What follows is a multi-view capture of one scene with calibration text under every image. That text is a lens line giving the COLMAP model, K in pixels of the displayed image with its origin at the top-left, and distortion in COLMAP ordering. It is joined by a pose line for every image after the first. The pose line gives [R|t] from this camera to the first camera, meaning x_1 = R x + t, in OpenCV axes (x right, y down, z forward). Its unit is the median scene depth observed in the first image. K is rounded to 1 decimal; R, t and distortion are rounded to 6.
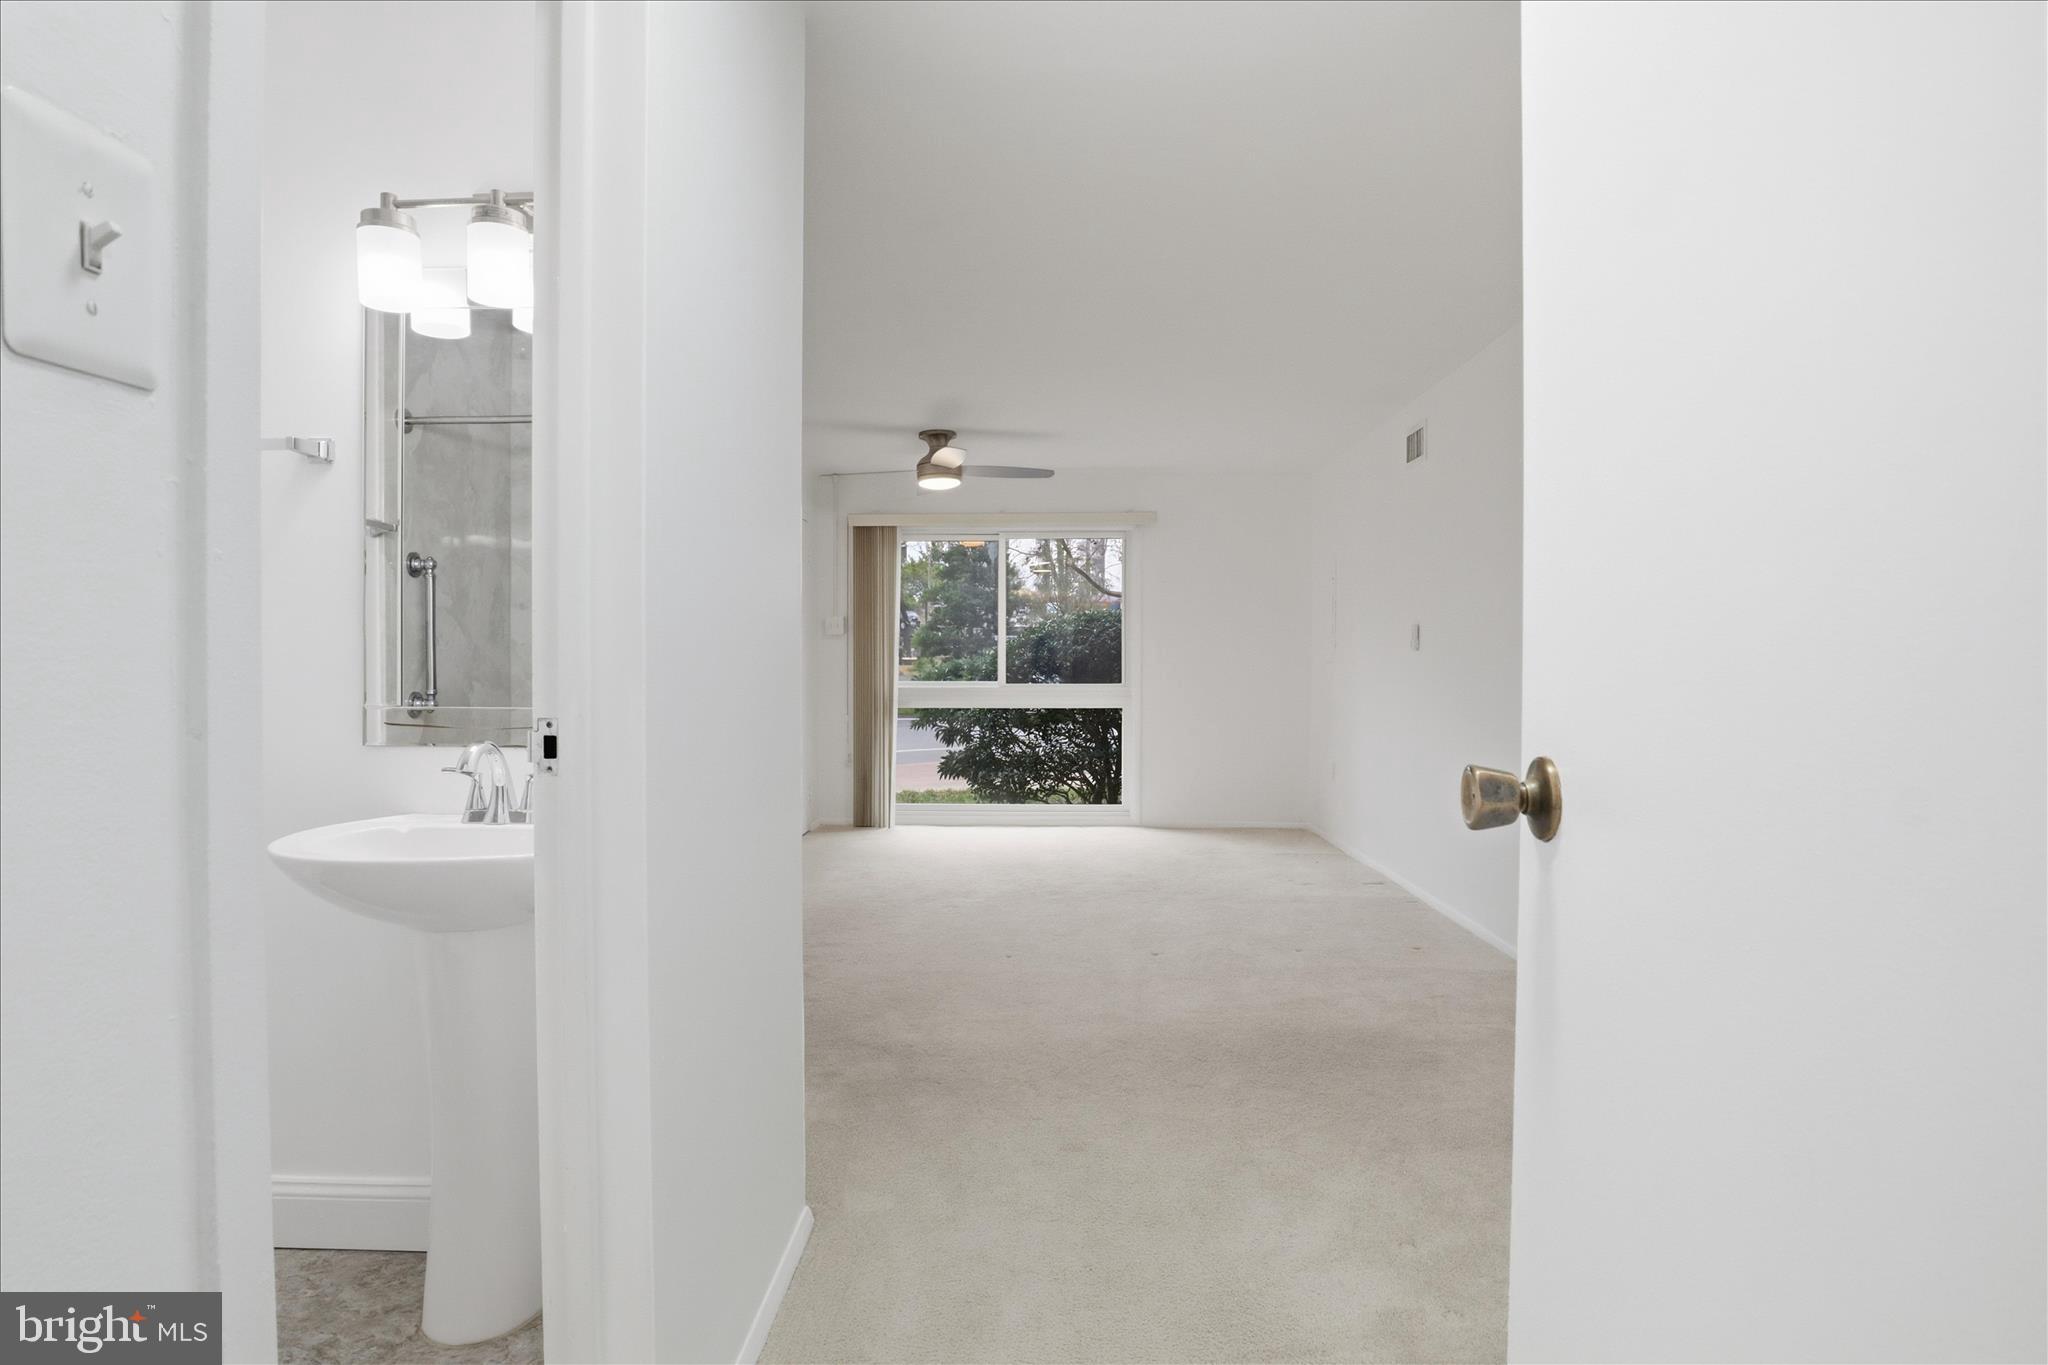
lens RADIAL K [[1025.9, 0, 1029.4], [0, 1025.9, 676.4], [0, 0, 1]] dist [-0.032250, 0.001664]
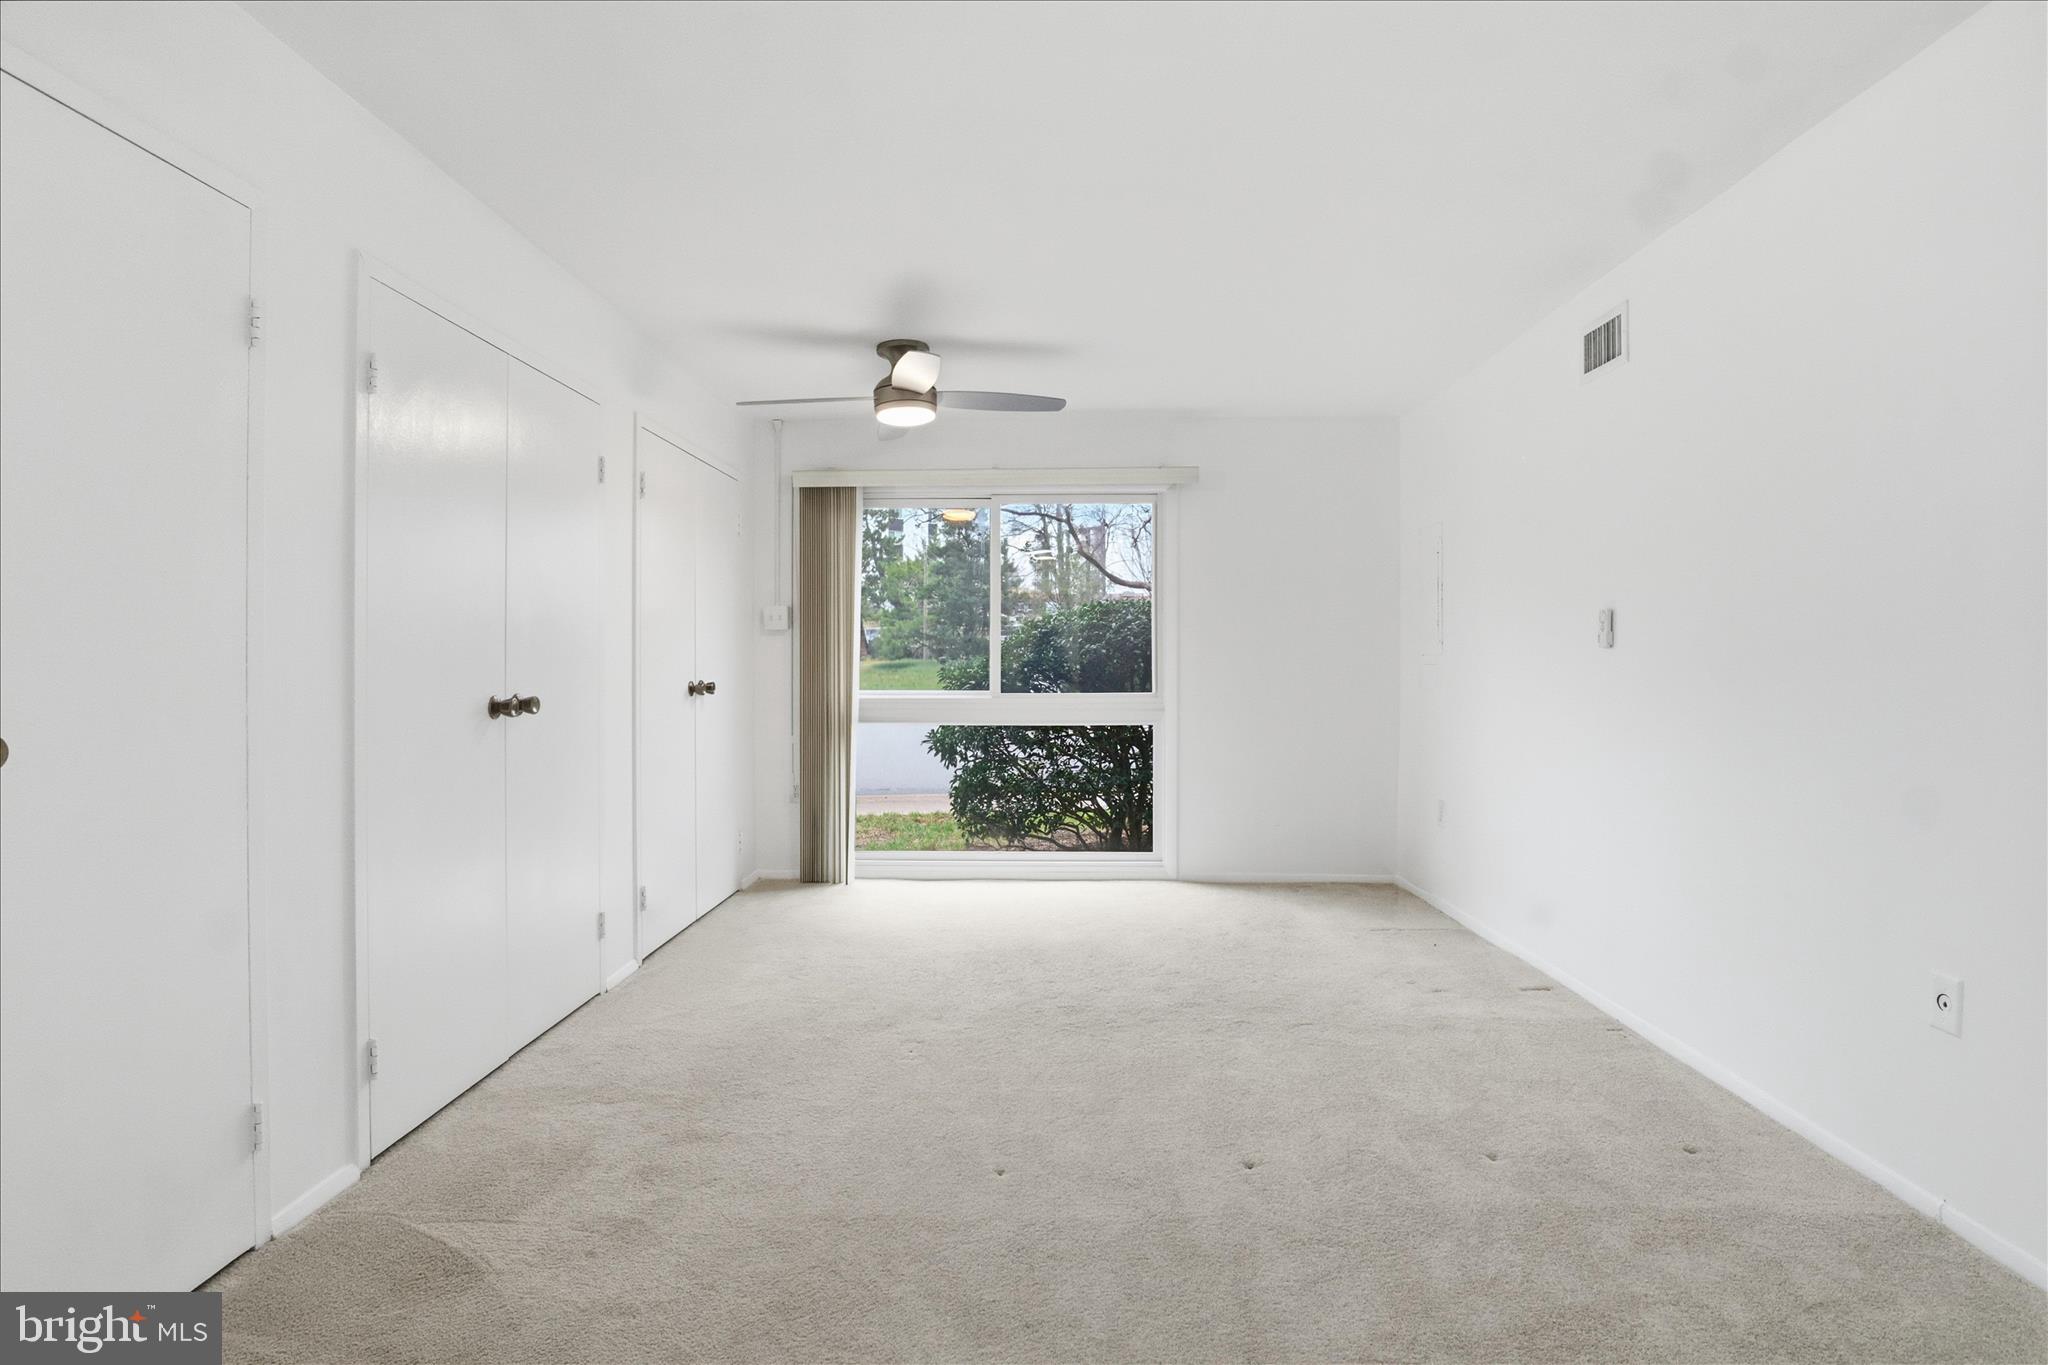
lens RADIAL K [[1025.9, 0, 1021.7], [0, 1025.9, 672.7], [0, 0, 1]] dist [-0.032250, 0.001664]
pose [[0.999979, -0.002046, -0.006081, -0.002165], [0.002021, 0.999990, -0.004023, -0.005369], [0.006089, 0.004011, 0.999973, 0.234466]]
